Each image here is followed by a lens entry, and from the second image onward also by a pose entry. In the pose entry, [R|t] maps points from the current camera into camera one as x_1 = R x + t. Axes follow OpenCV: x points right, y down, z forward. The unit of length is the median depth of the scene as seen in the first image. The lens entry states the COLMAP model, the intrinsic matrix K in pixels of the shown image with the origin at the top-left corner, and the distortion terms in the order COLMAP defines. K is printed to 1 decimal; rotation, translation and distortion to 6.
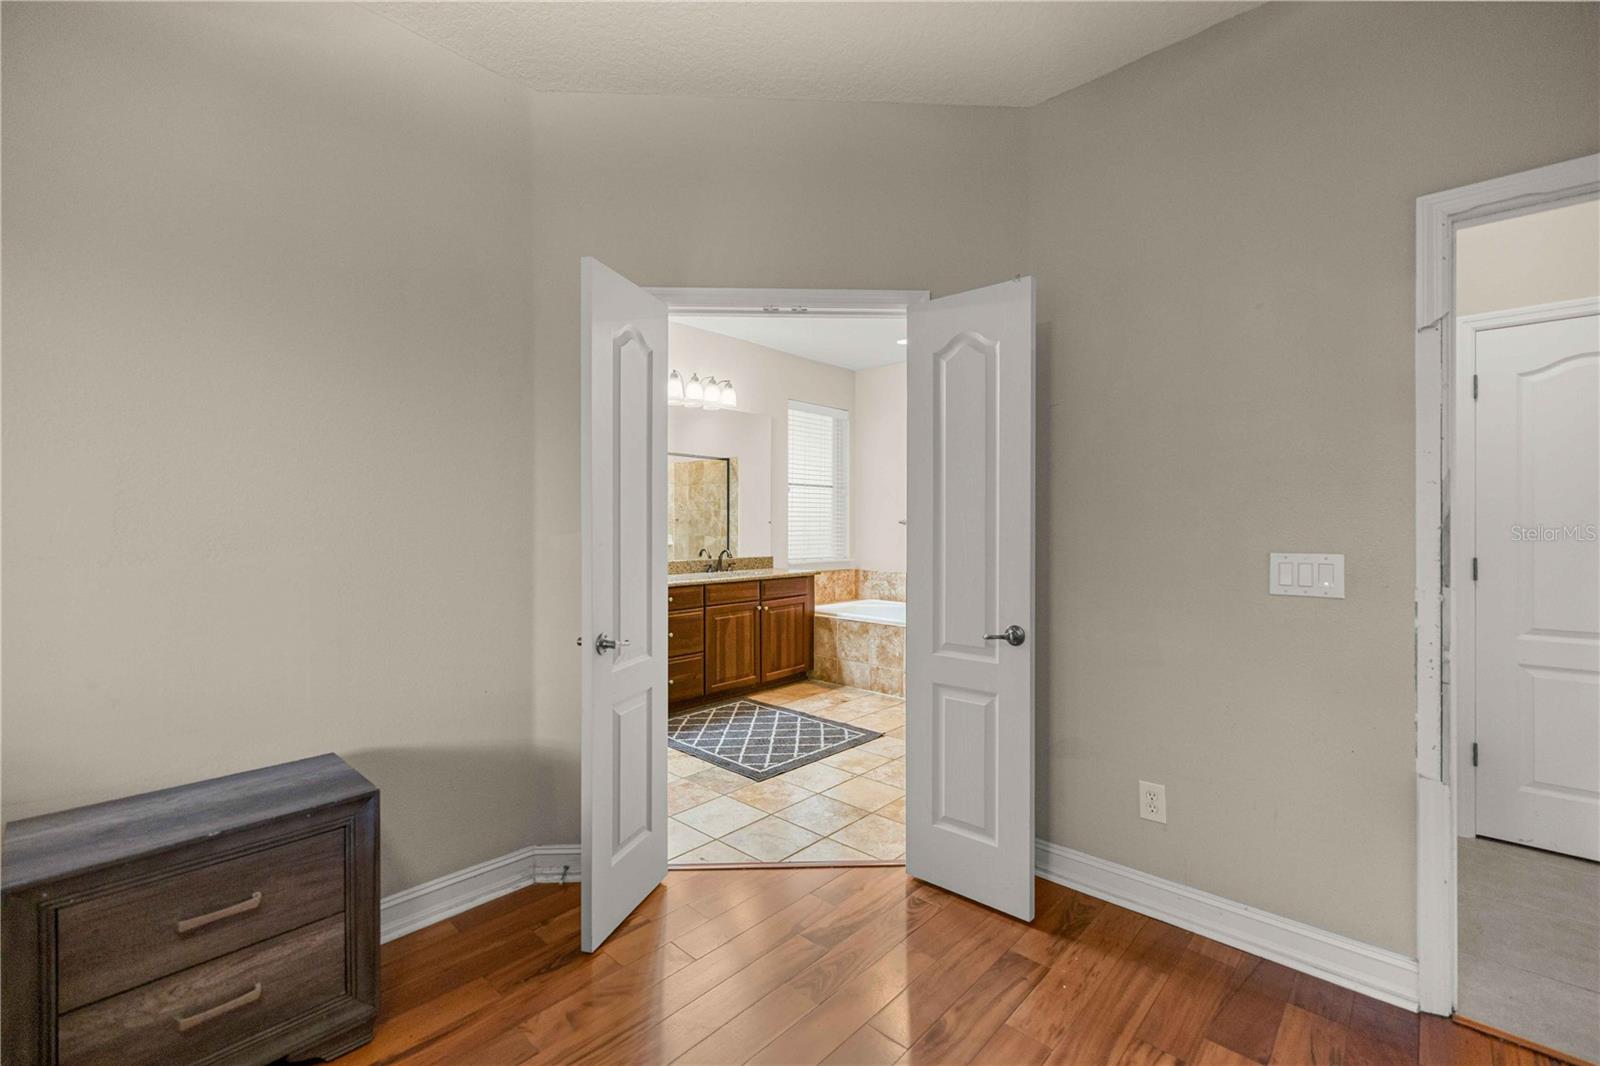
lens RADIAL K [[675.5, 0, 800.3], [0, 675.5, 532.9], [0, 0, 1]] dist [0.005950, -0.000884]
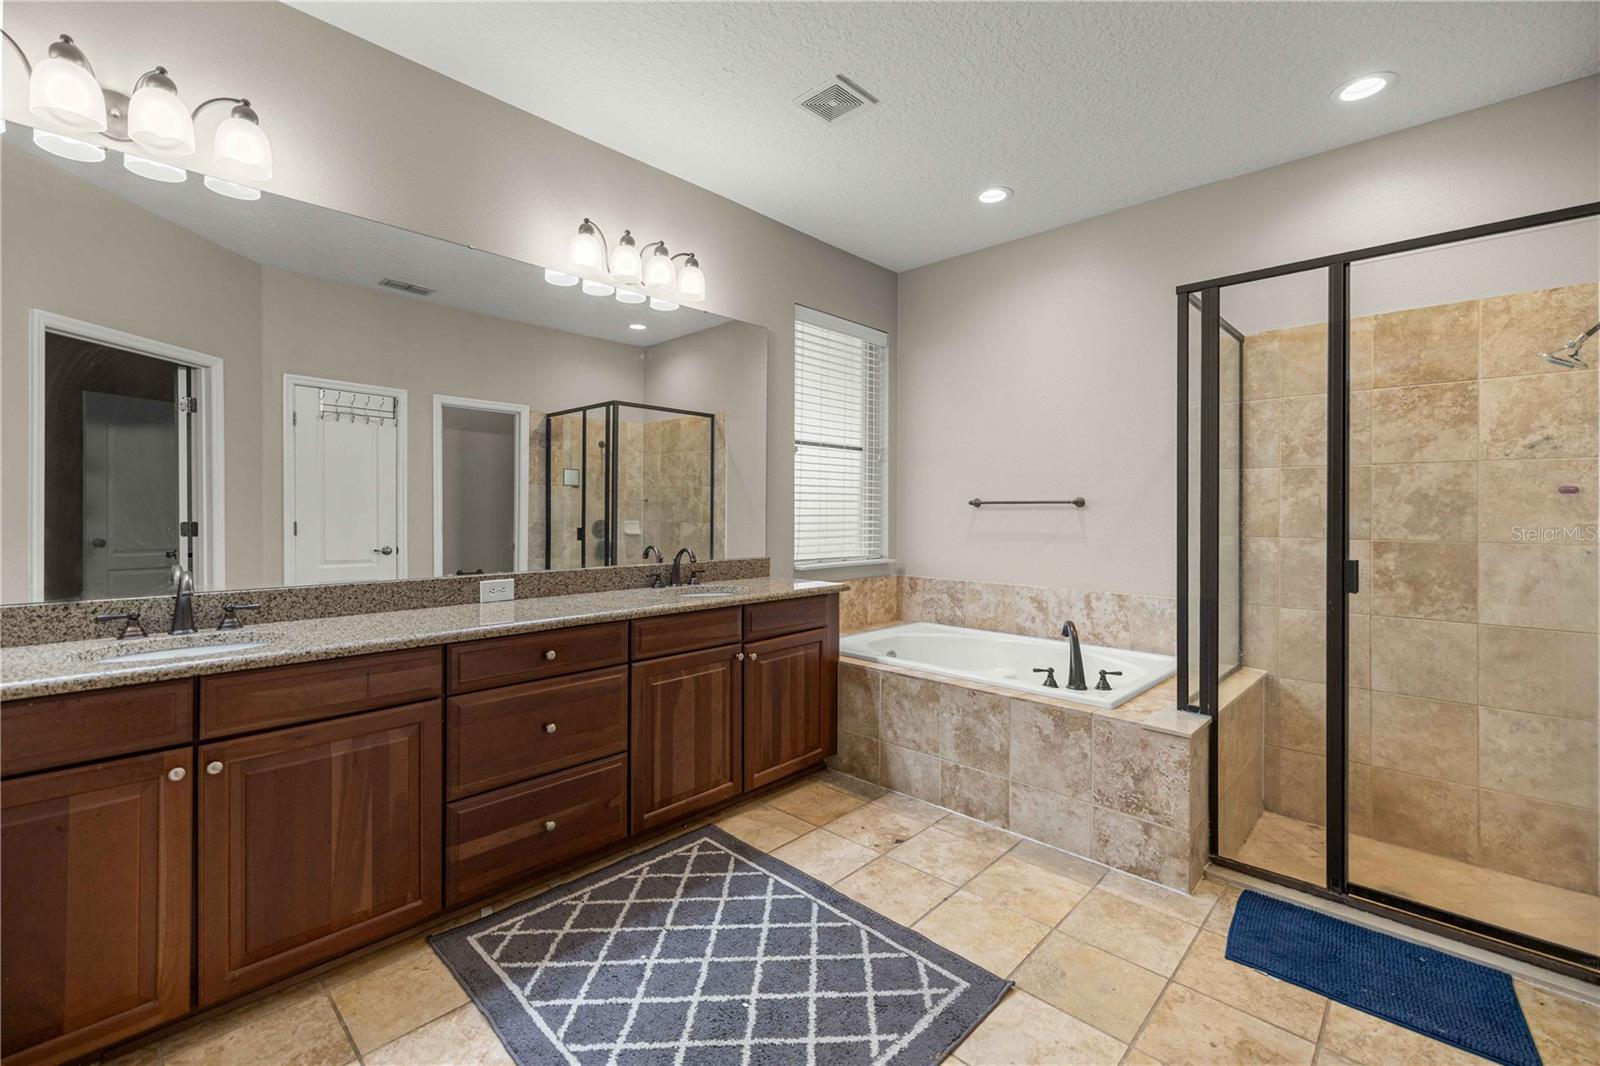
lens RADIAL K [[675.5, 0, 799.1], [0, 675.5, 519.1], [0, 0, 1]] dist [0.005950, -0.000884]
pose [[0.999896, 0.004263, -0.013810, -0.006340], [-0.004253, 0.999991, 0.000734, -0.000304], [0.013813, -0.000675, 0.999904, 0.445477]]
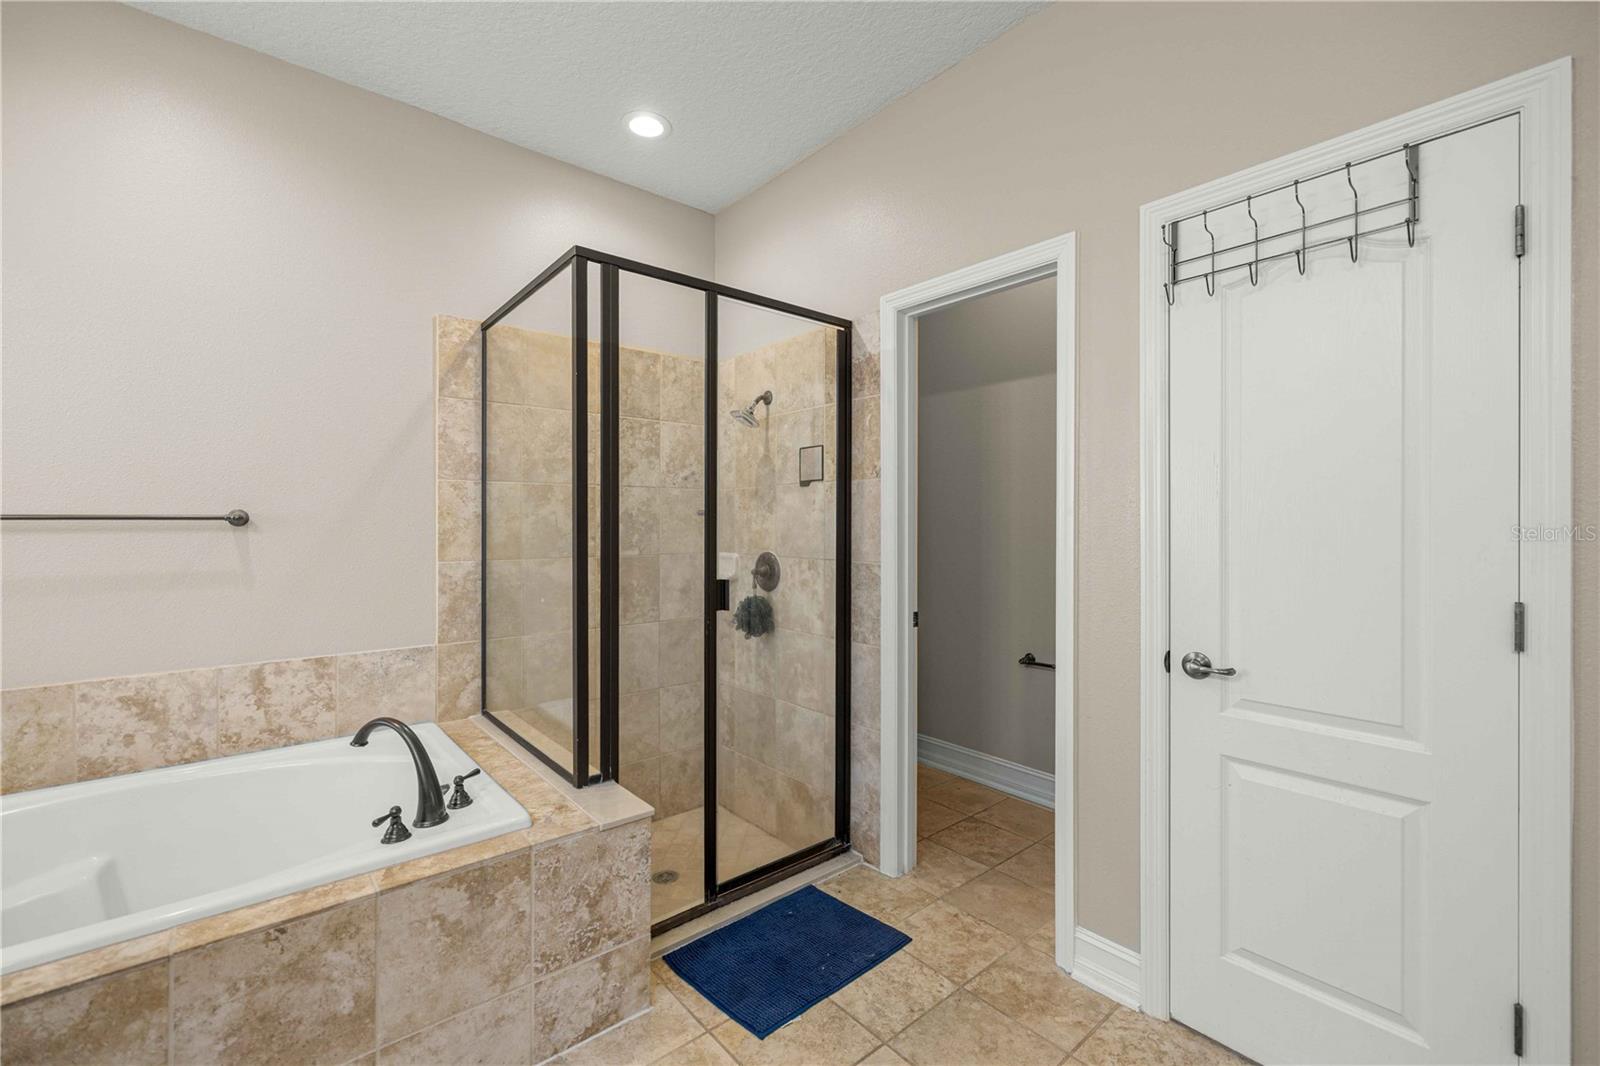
lens RADIAL K [[675.5, 0, 798.3], [0, 675.5, 530.8], [0, 0, 1]] dist [0.005950, -0.000884]
pose [[0.126534, -0.013347, 0.991872, -0.097969], [0.009768, 0.999878, 0.012208, -0.012416], [-0.991914, 0.008143, 0.126649, 0.754360]]
